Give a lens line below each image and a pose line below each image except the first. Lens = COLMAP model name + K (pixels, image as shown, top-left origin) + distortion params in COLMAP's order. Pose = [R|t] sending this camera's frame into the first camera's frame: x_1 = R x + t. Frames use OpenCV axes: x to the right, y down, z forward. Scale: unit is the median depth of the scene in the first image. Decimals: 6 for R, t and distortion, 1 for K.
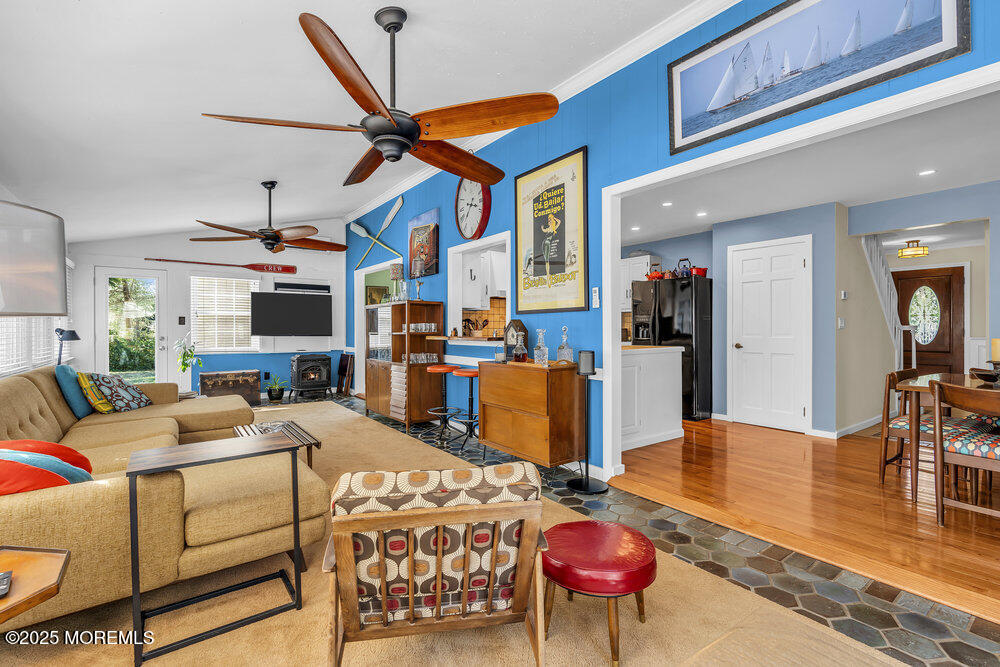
lens RADIAL K [[450.3, 0, 501.4], [0, 450.3, 327.9], [0, 0, 1]] dist [-0.003517, -0.000252]
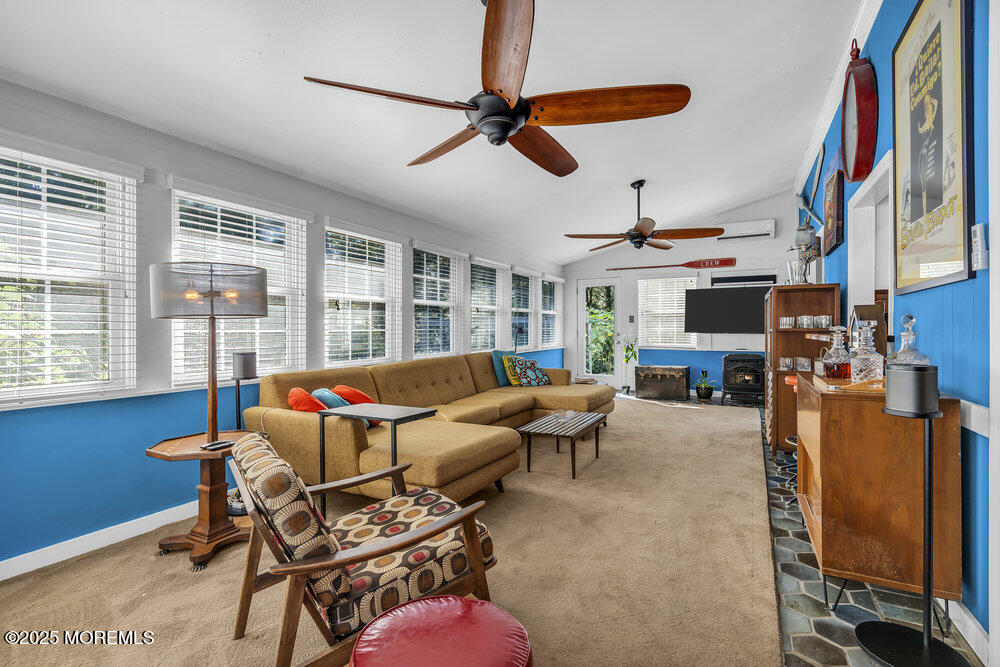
lens RADIAL K [[454.5, 0, 504.0], [0, 454.5, 330.1], [0, 0, 1]] dist [-0.001777, -0.000253]
pose [[0.439157, 0.002580, -0.898407, 0.279385], [0.005052, 0.999973, 0.005341, 0.006348], [0.898396, -0.006885, 0.439132, 0.266523]]
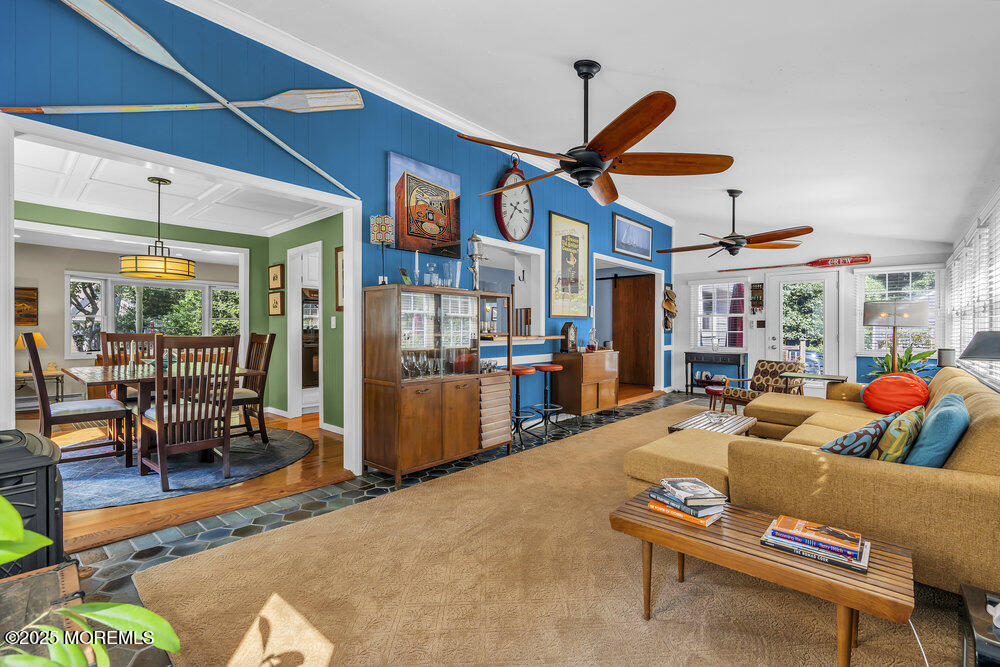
lens RADIAL K [[450.3, 0, 501.4], [0, 450.3, 327.9], [0, 0, 1]] dist [-0.003517, -0.000252]
pose [[-0.209646, 0.001048, 0.977777, -1.025248], [-0.000082, 0.999999, -0.001090, -0.000233], [-0.977777, -0.000308, -0.209646, 1.208529]]
